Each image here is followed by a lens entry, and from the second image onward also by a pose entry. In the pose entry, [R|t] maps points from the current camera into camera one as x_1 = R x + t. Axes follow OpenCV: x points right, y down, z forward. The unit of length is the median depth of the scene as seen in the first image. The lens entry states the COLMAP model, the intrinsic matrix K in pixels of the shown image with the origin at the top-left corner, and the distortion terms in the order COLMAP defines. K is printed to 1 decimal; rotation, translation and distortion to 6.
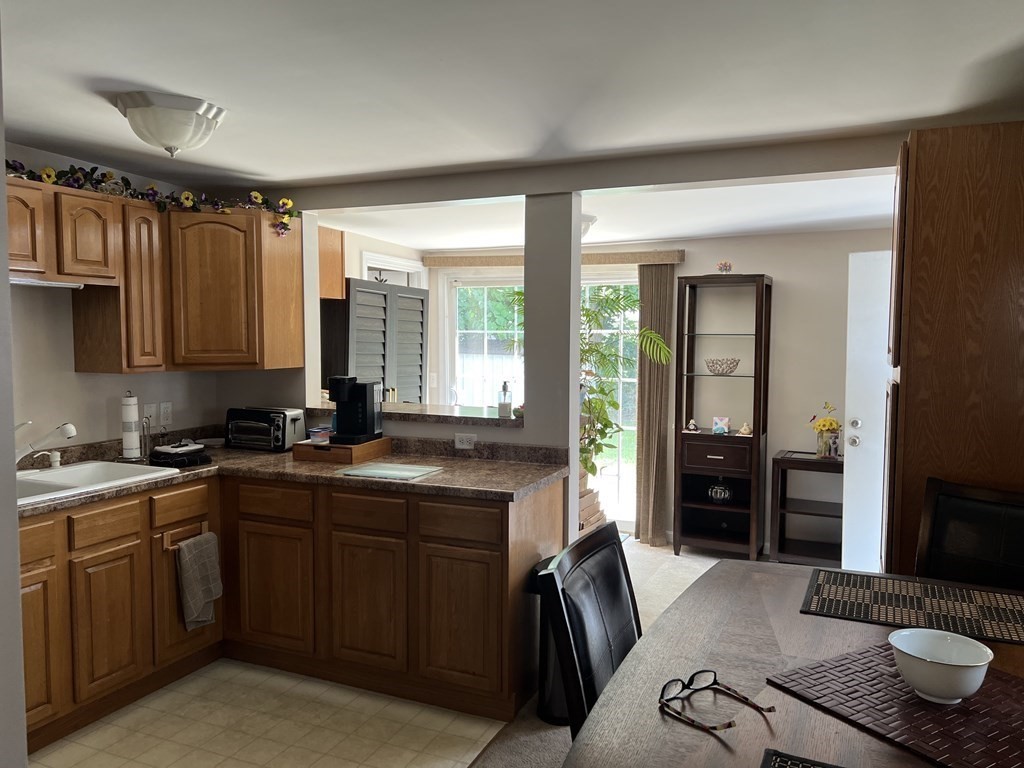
lens RADIAL K [[771.9, 0, 512.0], [0, 771.9, 384.0], [0, 0, 1]] dist [0.009131, -0.060273]
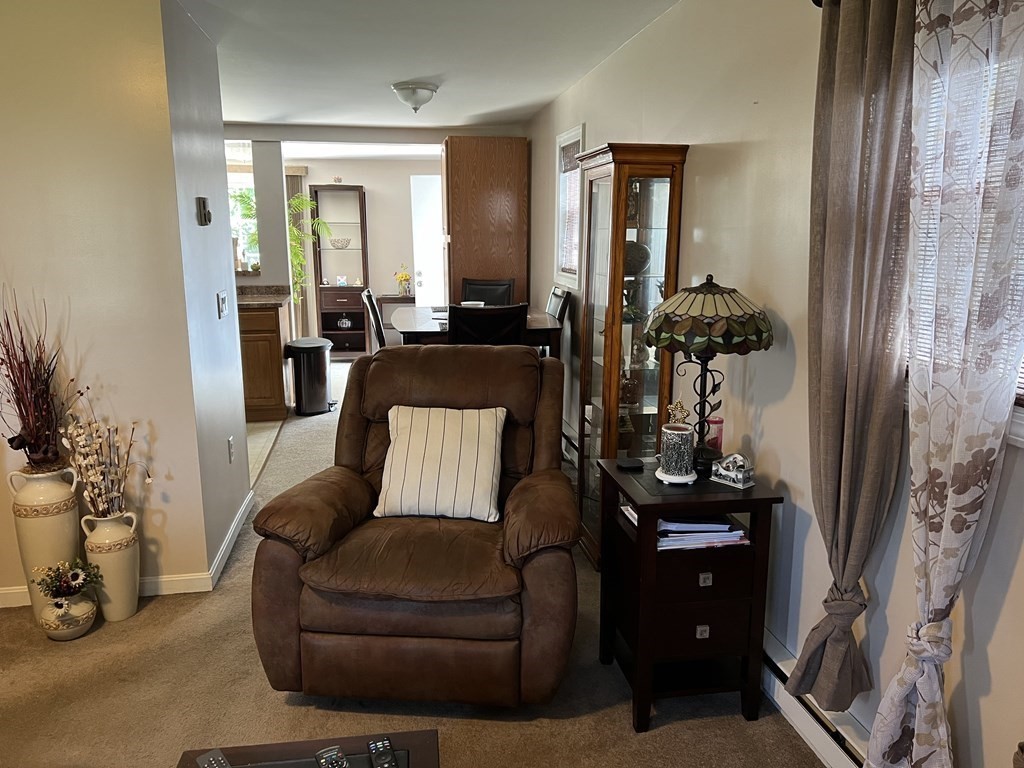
lens RADIAL K [[771.9, 0, 512.0], [0, 771.9, 384.0], [0, 0, 1]] dist [0.009131, -0.060273]
pose [[0.829630, -0.114197, 0.546510, -0.350786], [0.040590, 0.988605, 0.144958, 0.048632], [-0.556836, -0.098079, 0.824812, -0.561757]]
